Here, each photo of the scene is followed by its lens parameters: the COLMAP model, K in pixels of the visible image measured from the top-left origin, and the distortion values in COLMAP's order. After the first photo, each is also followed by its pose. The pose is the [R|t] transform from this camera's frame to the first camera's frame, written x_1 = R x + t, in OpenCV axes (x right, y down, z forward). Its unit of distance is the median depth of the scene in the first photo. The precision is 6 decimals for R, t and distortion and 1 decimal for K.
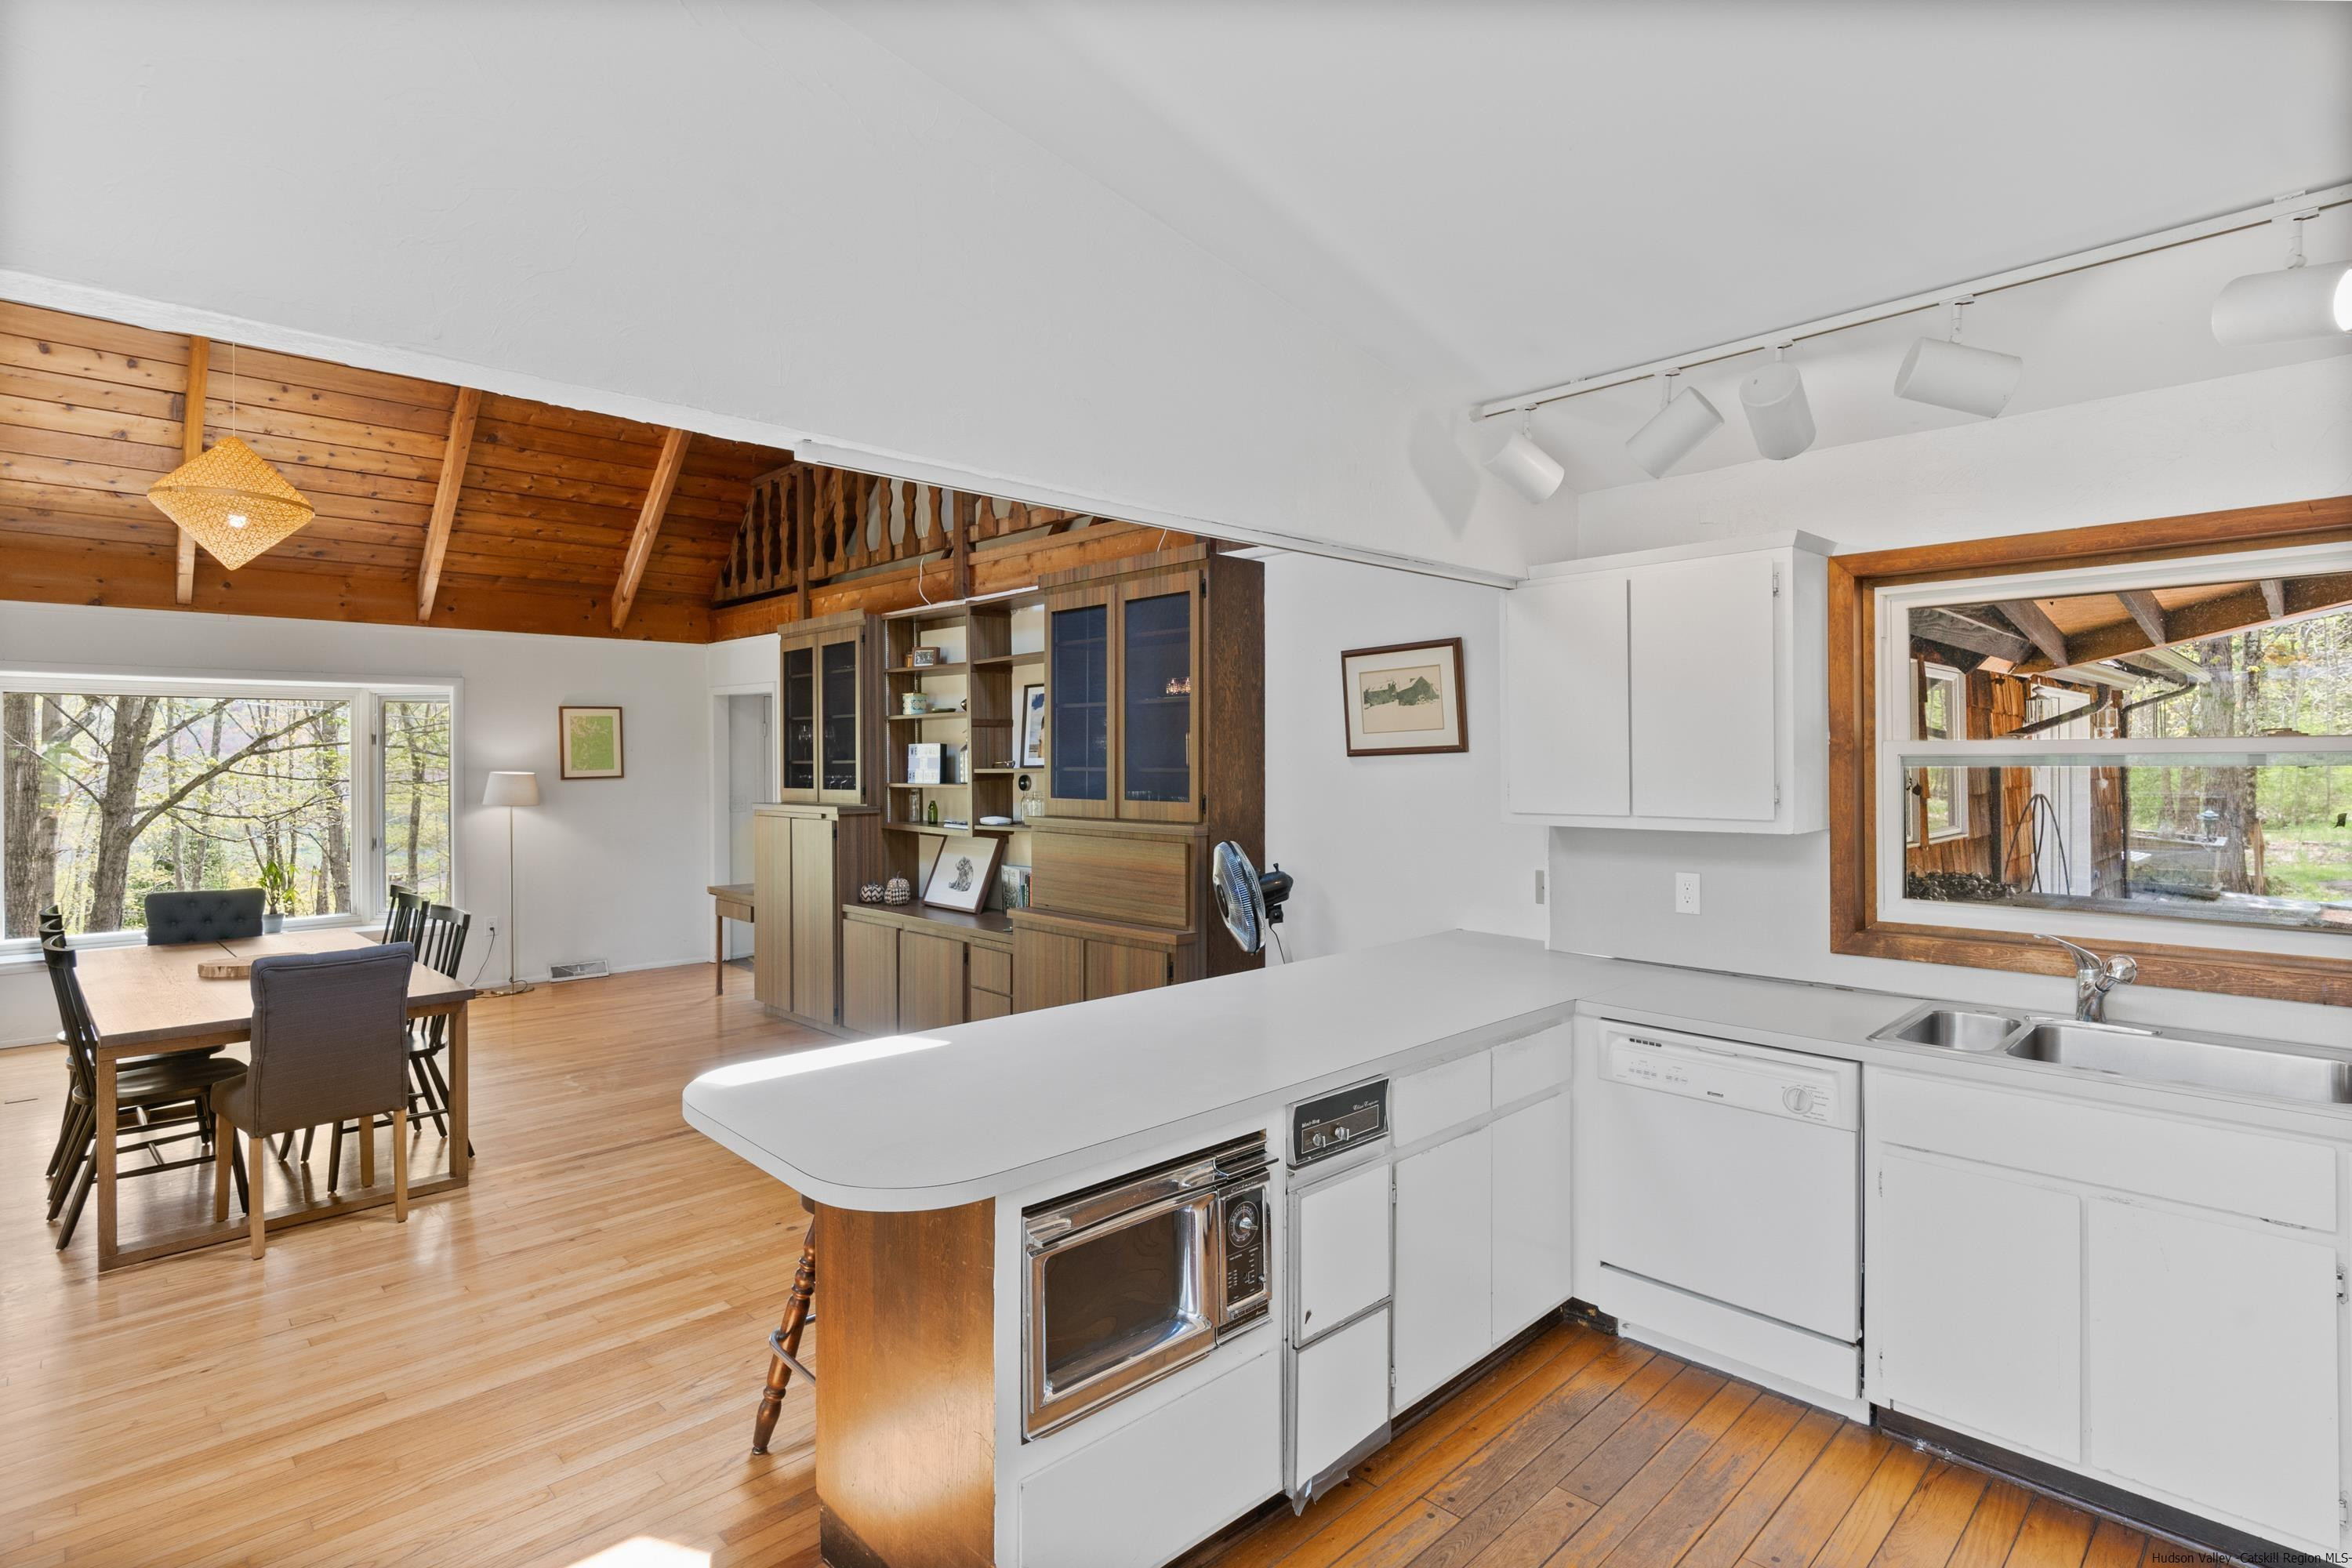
lens RADIAL K [[1159.2, 0, 1160.0], [0, 1159.2, 756.0], [0, 0, 1]] dist [-0.011404, 0.004958]
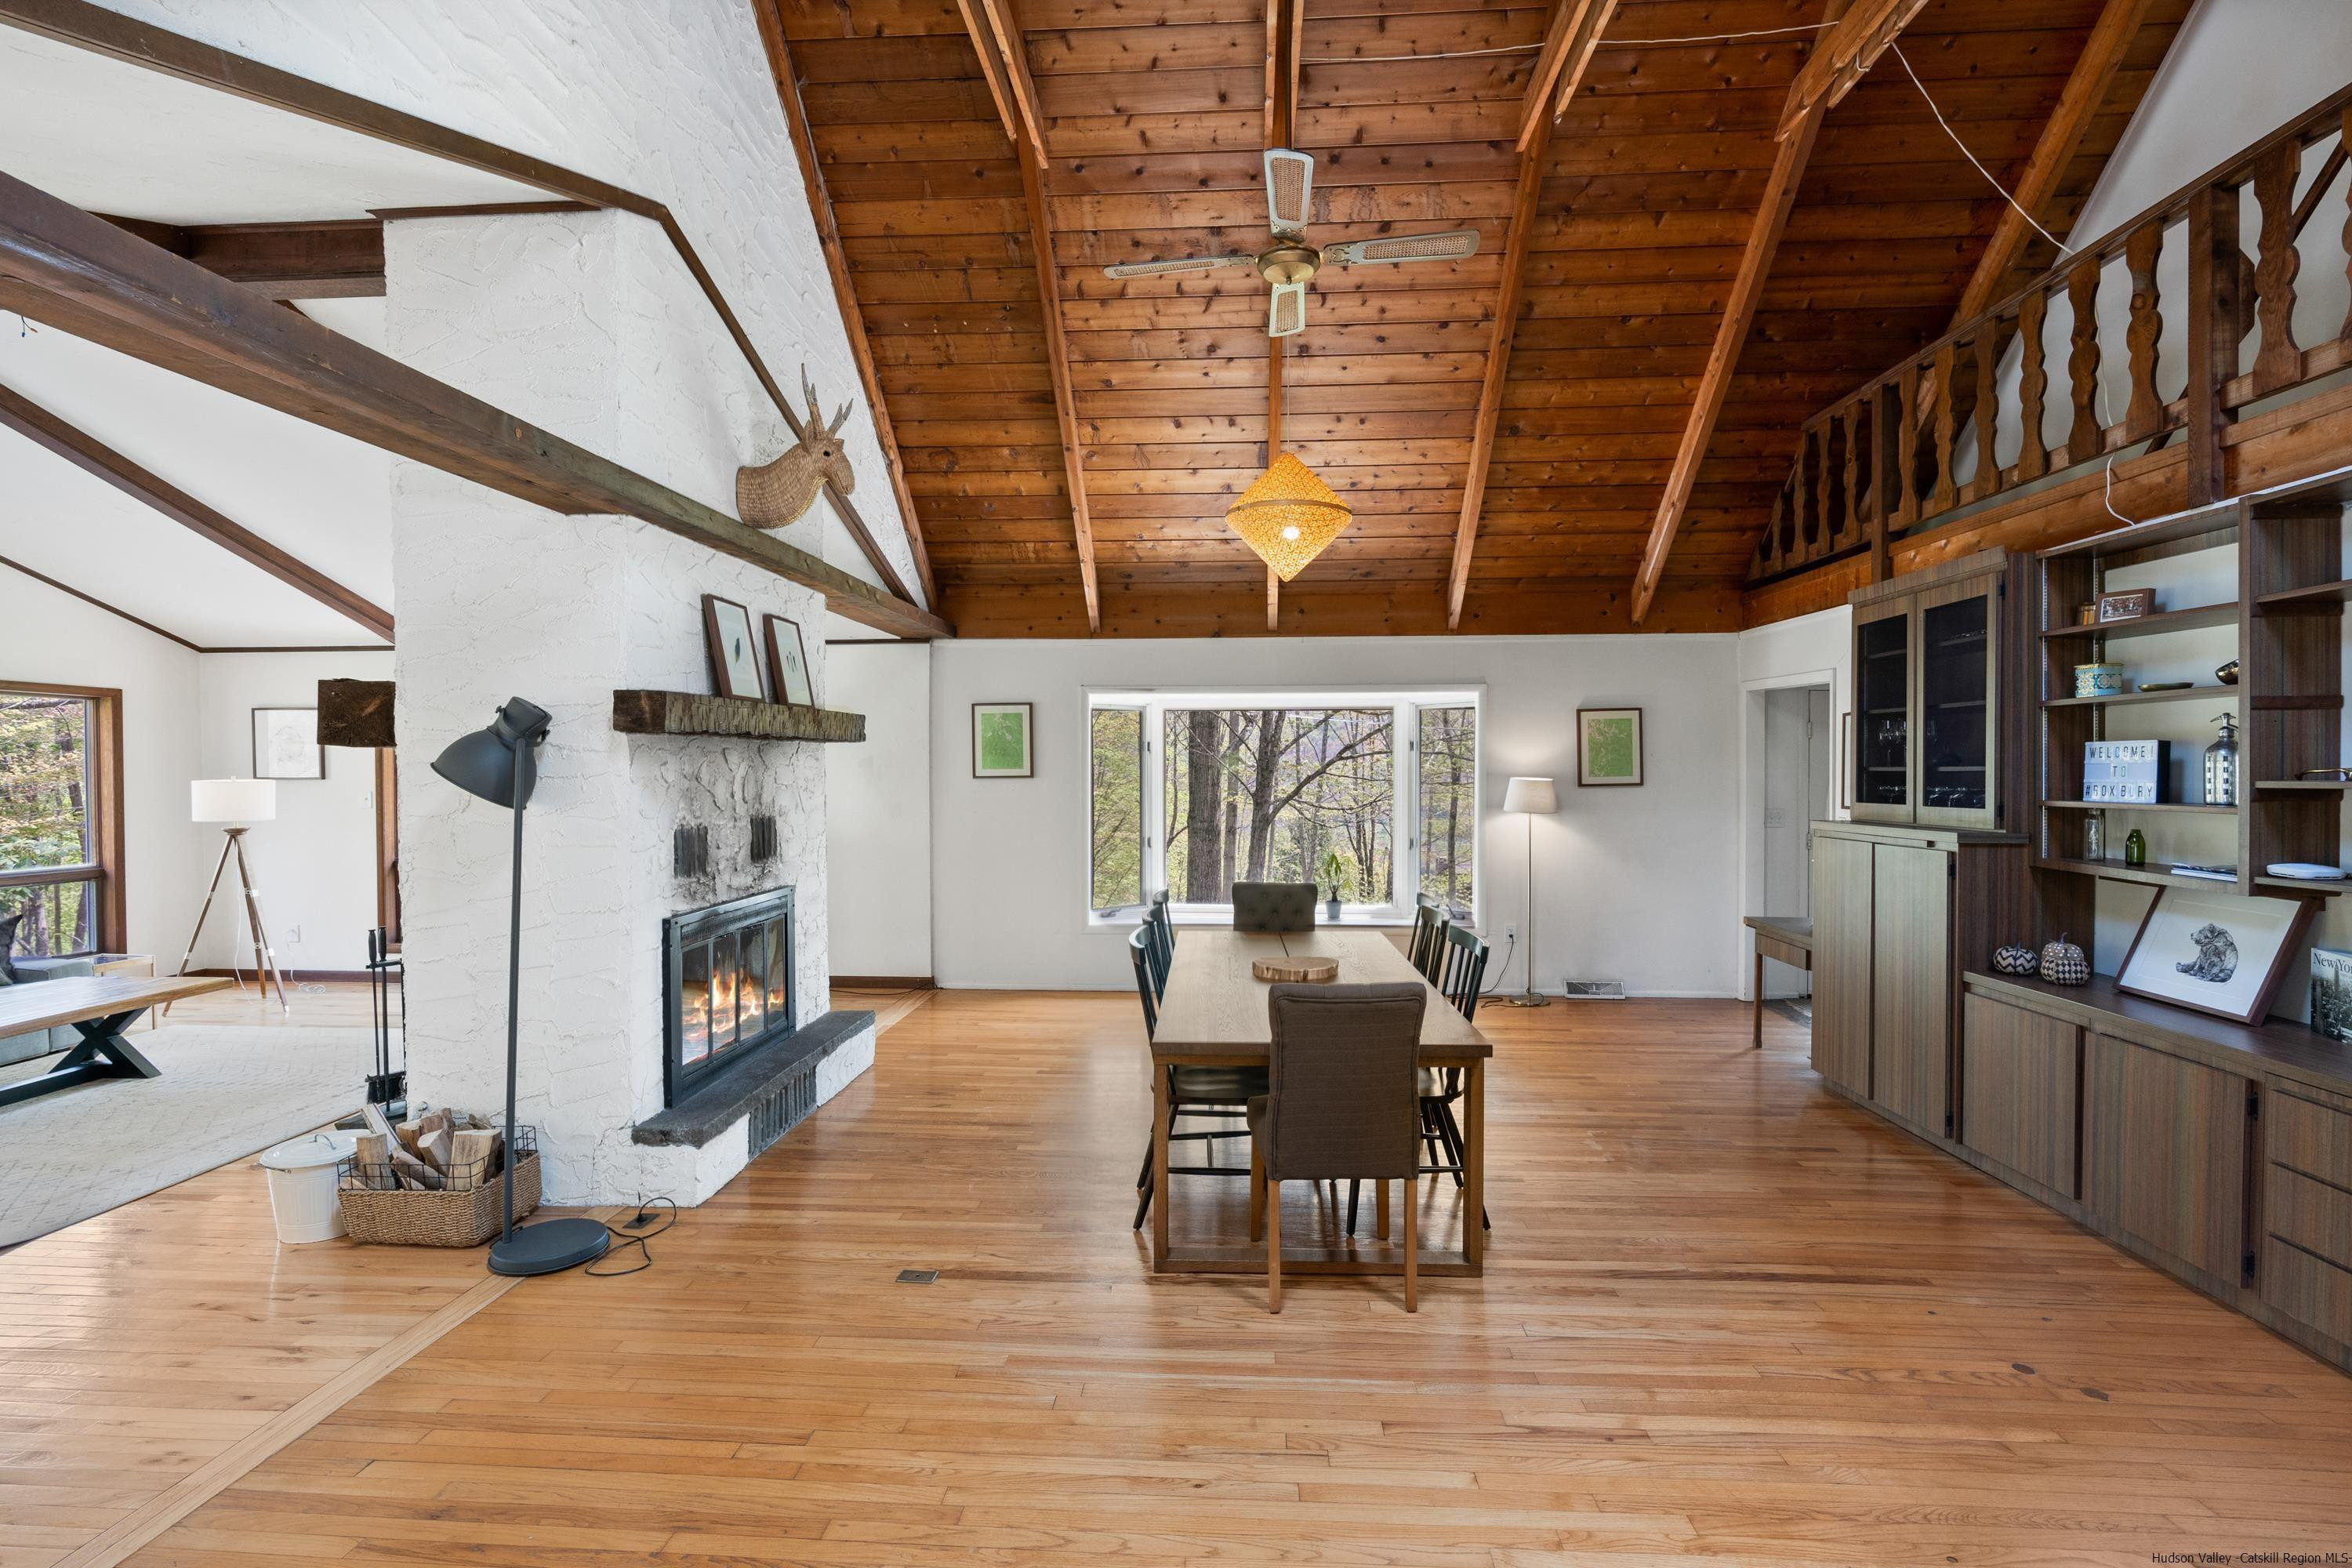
lens RADIAL K [[1056.4, 0, 1185.1], [0, 1056.4, 787.0], [0, 0, 1]] dist [-0.009224, 0.003136]
pose [[0.679224, 0.016734, -0.733740, -0.126426], [0.000254, 0.999735, 0.023035, 0.001429], [0.733931, -0.015832, 0.679040, 0.217204]]
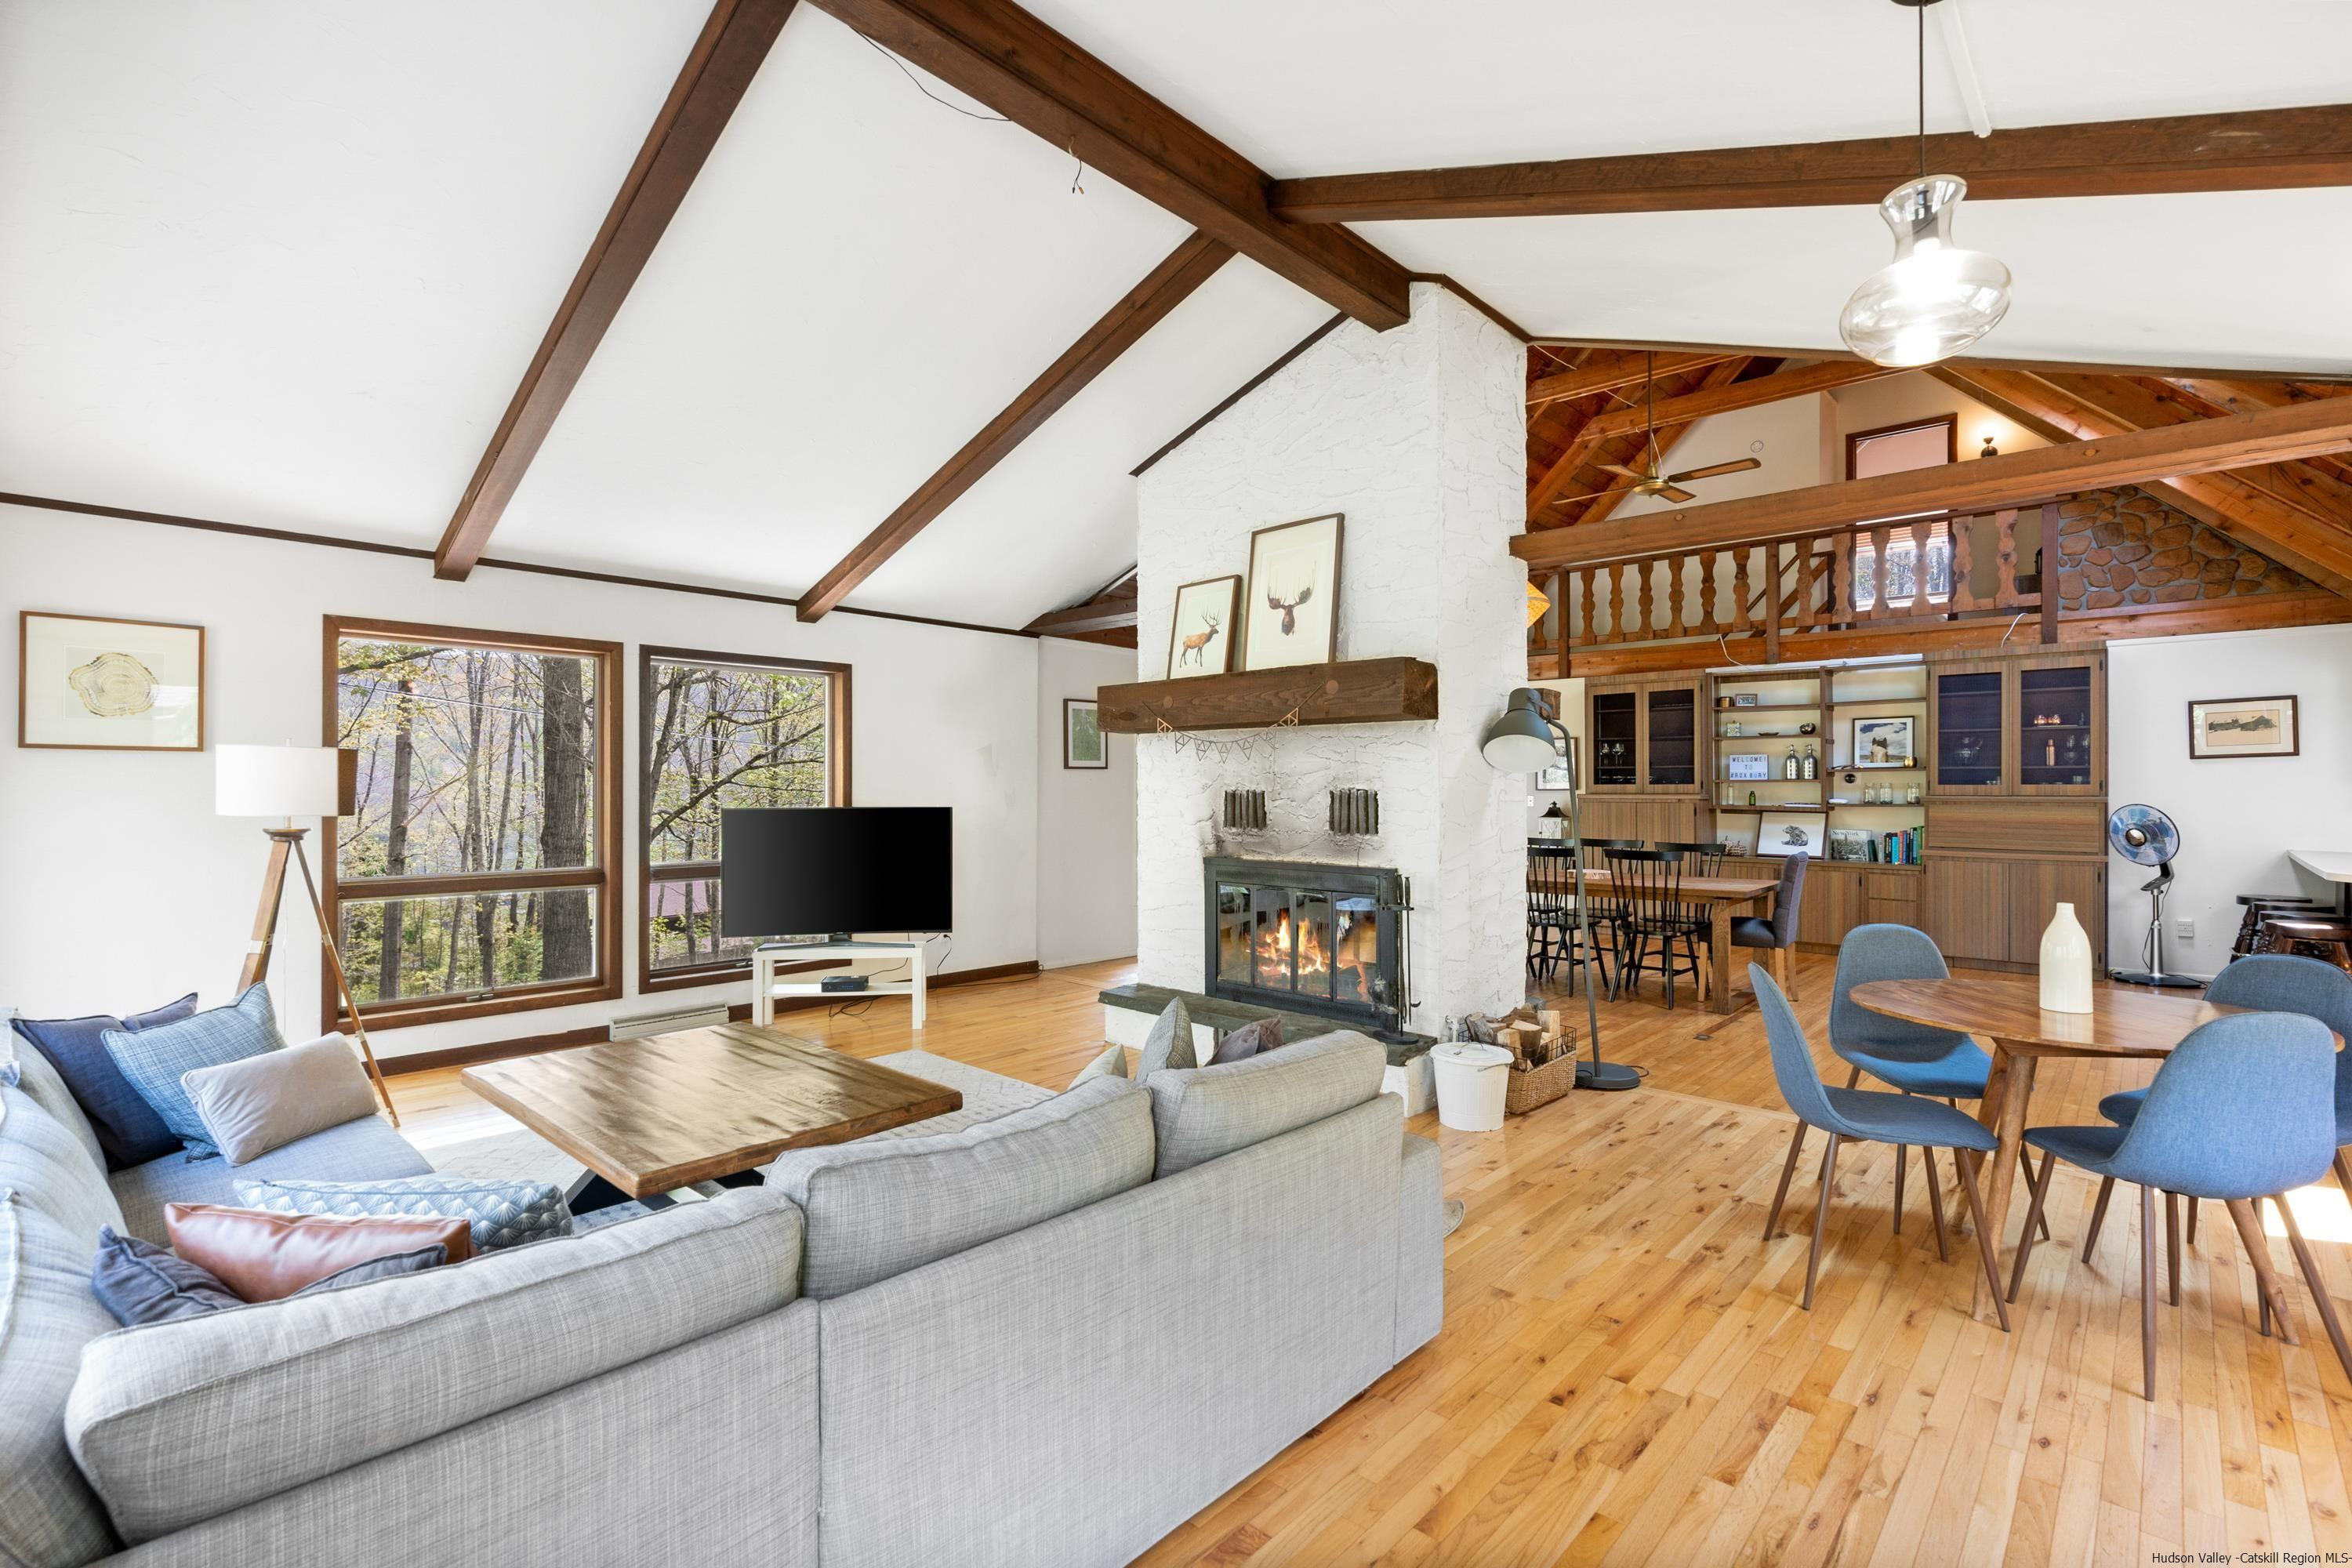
lens RADIAL K [[1056.4, 0, 1156.7], [0, 1056.4, 785.4], [0, 0, 1]] dist [-0.009224, 0.003136]
pose [[0.998966, 0.006912, 0.044926, -1.065675], [-0.006886, 0.999976, -0.000741, 0.037530], [-0.044930, 0.000430, 0.998990, -0.394904]]
